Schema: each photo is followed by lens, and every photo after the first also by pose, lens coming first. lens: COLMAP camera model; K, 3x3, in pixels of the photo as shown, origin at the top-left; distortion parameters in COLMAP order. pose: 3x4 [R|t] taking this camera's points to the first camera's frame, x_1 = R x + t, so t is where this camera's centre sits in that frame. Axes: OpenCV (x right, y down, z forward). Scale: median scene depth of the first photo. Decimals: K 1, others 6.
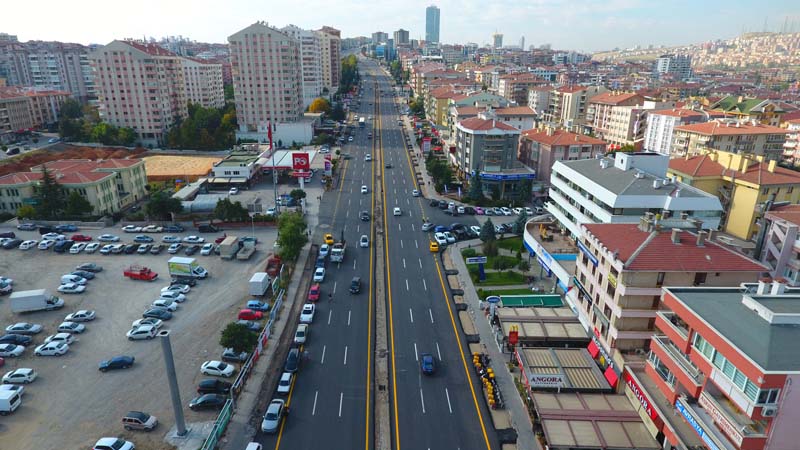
lens RADIAL K [[479.6, 0, 400.3], [0, 479.6, 224.6], [0, 0, 1]] dist [-0.004023, 0.002245]
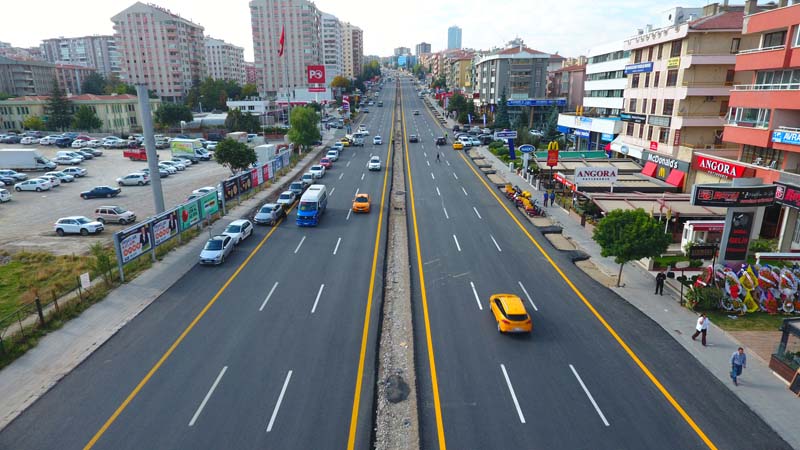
lens RADIAL K [[479.6, 0, 399.5], [0, 479.6, 225.4], [0, 0, 1]] dist [-0.004023, 0.002245]
pose [[0.998924, 0.004874, -0.046110, 0.001186], [-0.007217, 0.998683, -0.050787, 0.126529], [0.045802, 0.051065, 0.997644, 0.045313]]
